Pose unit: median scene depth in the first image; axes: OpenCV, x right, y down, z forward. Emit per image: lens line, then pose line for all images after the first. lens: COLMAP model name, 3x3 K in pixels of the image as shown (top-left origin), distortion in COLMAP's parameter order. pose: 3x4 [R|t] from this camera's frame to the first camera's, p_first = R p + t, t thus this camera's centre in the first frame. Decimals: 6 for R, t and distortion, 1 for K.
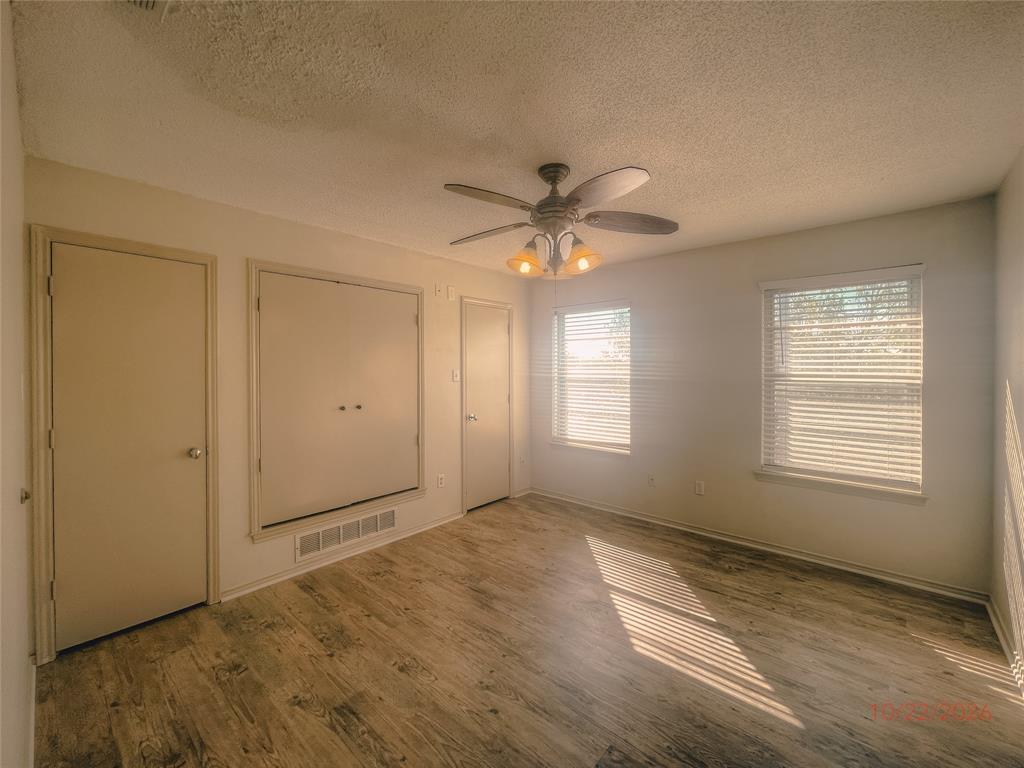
lens RADIAL K [[422.9, 0, 518.9], [0, 422.9, 374.6], [0, 0, 1]] dist [0.001597, 0.000309]
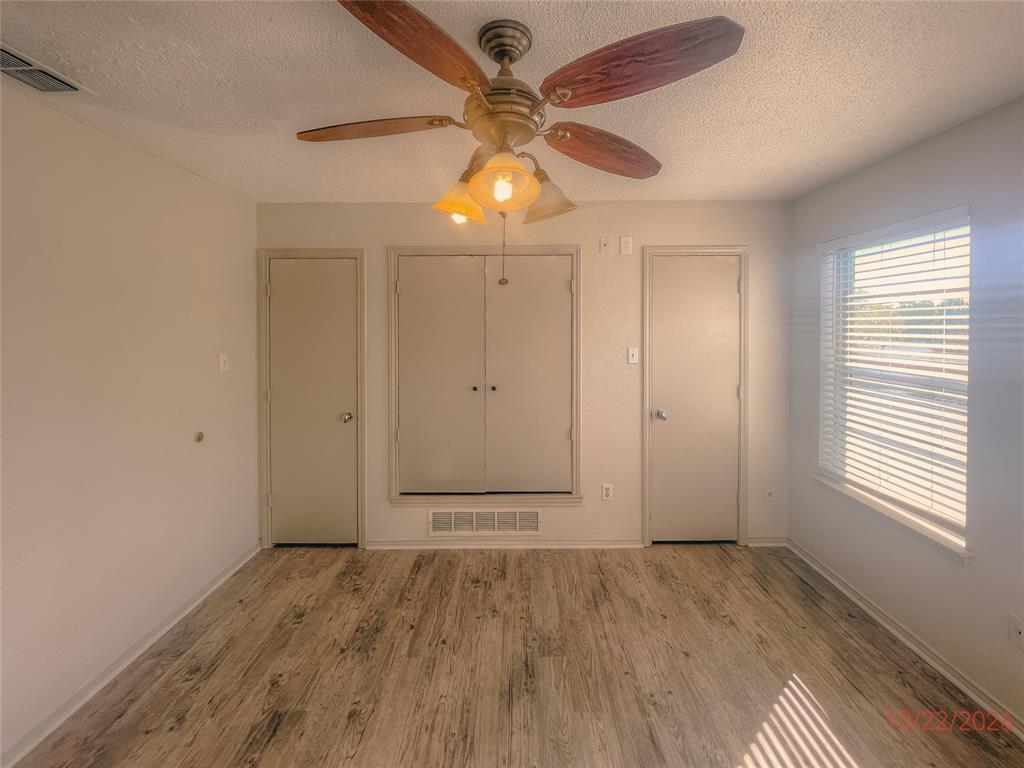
lens RADIAL K [[446.9, 0, 514.3], [0, 446.9, 331.5], [0, 0, 1]] dist [-0.001821, 0.000125]
pose [[0.656877, 0.012746, -0.753890, 0.371759], [-0.008822, 0.999919, 0.009219, -0.054849], [0.753947, 0.000596, 0.656935, 0.398727]]
